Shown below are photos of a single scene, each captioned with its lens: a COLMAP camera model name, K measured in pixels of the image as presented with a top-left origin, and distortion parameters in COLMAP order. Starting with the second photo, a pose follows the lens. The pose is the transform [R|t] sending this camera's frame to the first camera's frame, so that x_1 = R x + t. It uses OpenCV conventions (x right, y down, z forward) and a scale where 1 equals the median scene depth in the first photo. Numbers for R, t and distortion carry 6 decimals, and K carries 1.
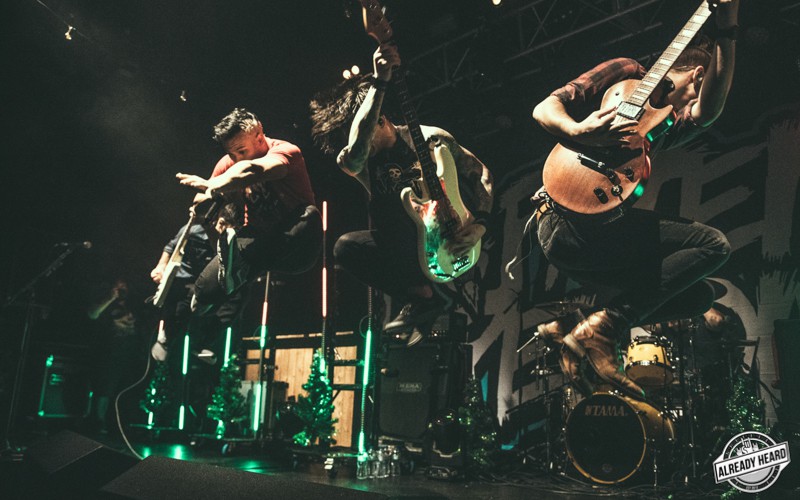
lens RADIAL K [[614.5, 0, 400.0], [0, 614.5, 250.0], [0, 0, 1]] dist [-0.108764, 0.109192]
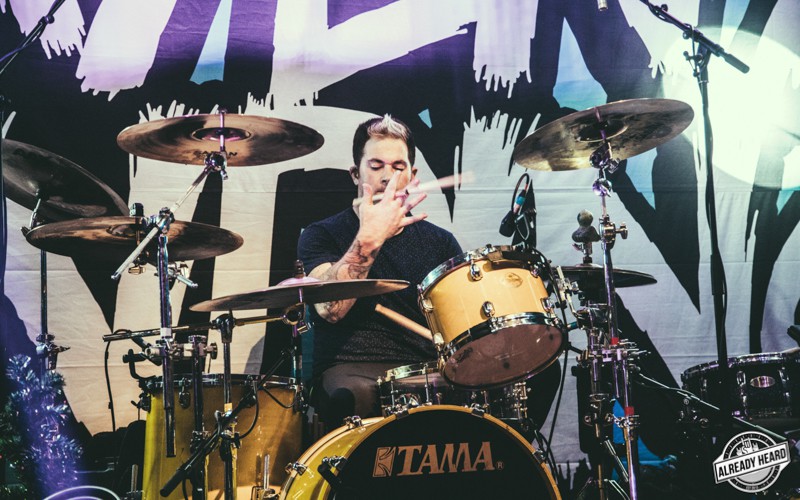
lens RADIAL K [[1687.9, 0, 400.0], [0, 1687.9, 250.0], [0, 0, 1]] dist [0.228166, 0.010684]
pose [[0.501772, 0.052872, 0.863383, -0.410244], [-0.150921, 0.988172, 0.027196, 0.107633], [-0.851732, -0.143949, 0.503816, 0.467797]]
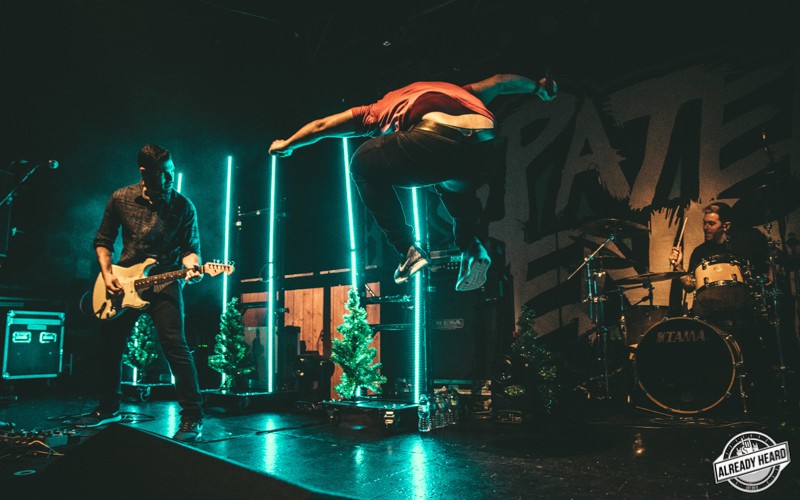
lens RADIAL K [[553.0, 0, 400.0], [0, 553.0, 250.0], [0, 0, 1]] dist [-0.119535, 0.065829]
pose [[0.990149, -0.033173, 0.136029, -0.161088], [0.022018, 0.996331, 0.082701, 0.047949], [-0.138273, -0.078891, 0.987247, 0.218838]]
